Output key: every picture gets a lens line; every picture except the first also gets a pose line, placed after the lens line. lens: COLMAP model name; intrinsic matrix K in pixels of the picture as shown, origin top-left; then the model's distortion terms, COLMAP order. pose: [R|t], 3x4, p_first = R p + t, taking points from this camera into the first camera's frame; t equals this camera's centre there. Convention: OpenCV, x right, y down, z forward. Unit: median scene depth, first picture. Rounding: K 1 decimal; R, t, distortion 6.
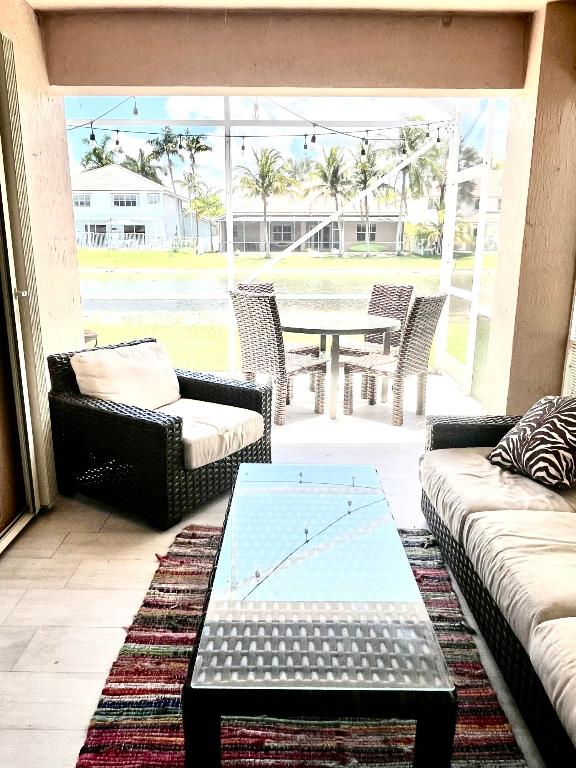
lens RADIAL K [[582.3, 0, 294.0], [0, 582.3, 388.5], [0, 0, 1]] dist [-0.005516, 0.018122]
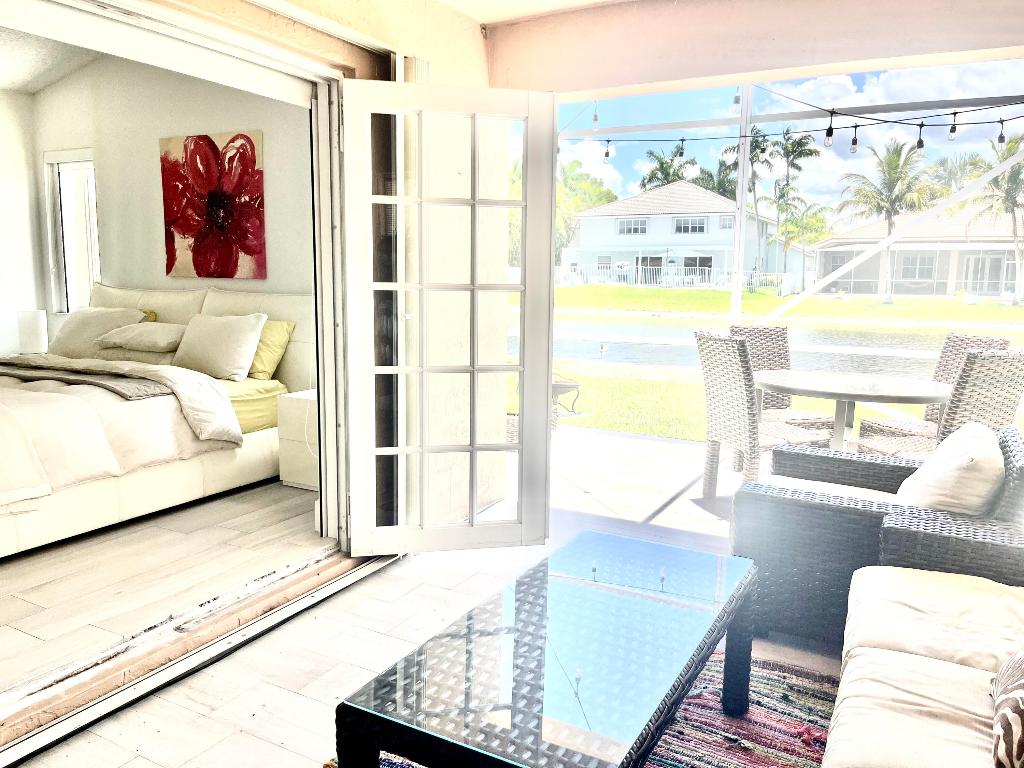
lens RADIAL K [[790.2, 0, 507.9], [0, 790.2, 387.1], [0, 0, 1]] dist [0.049037, -0.071113]
pose [[0.875472, 0.075994, -0.477257, 0.178060], [-0.128705, 0.988556, -0.078685, 0.018928], [0.465815, 0.130312, 0.875234, -0.022989]]
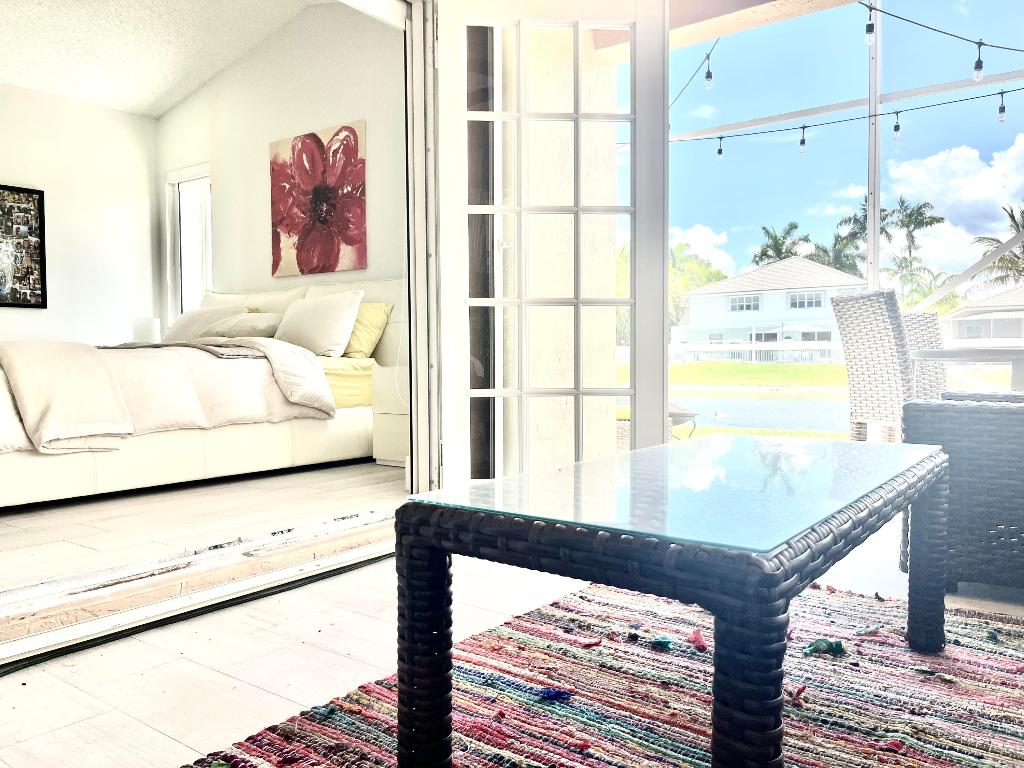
lens RADIAL K [[790.2, 0, 504.2], [0, 790.2, 383.7], [0, 0, 1]] dist [0.049037, -0.071113]
pose [[0.799032, 0.005839, -0.601260, 0.143536], [-0.139240, 0.974569, -0.175575, 0.145947], [0.584944, 0.224009, 0.779526, 0.073850]]
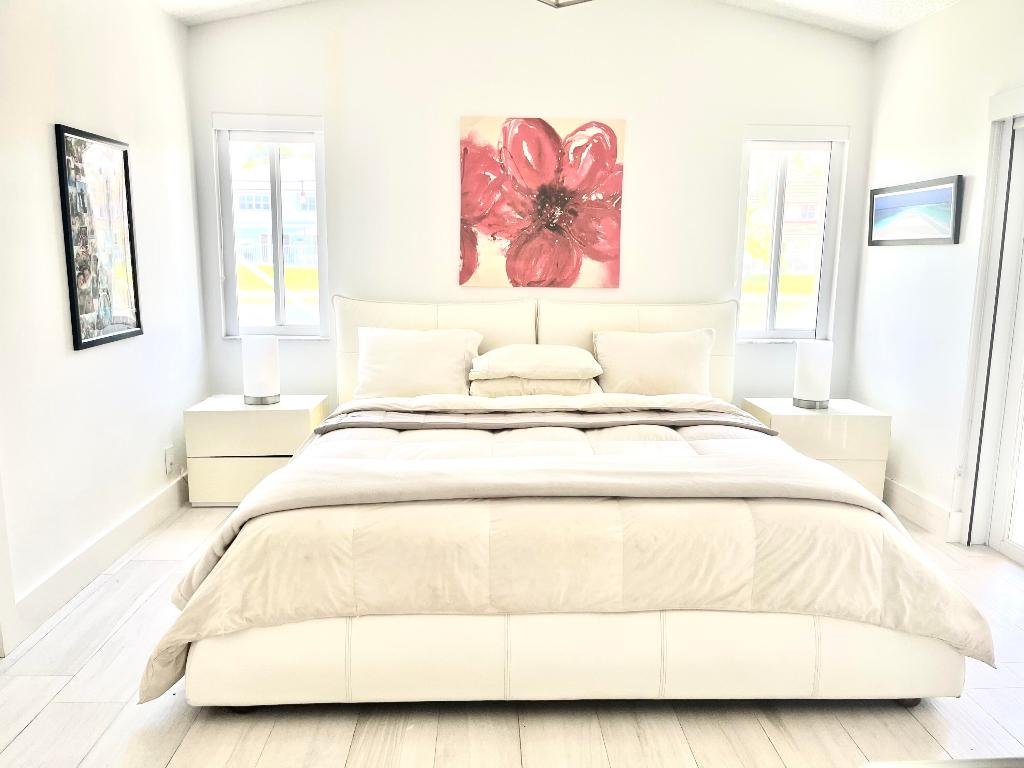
lens RADIAL K [[790.2, 0, 508.9], [0, 790.2, 387.7], [0, 0, 1]] dist [0.049037, -0.071113]
pose [[0.999359, -0.002922, 0.035693, -0.848250], [0.005844, 0.996612, -0.082033, 0.030883], [-0.035332, 0.082189, 0.995990, -0.201454]]
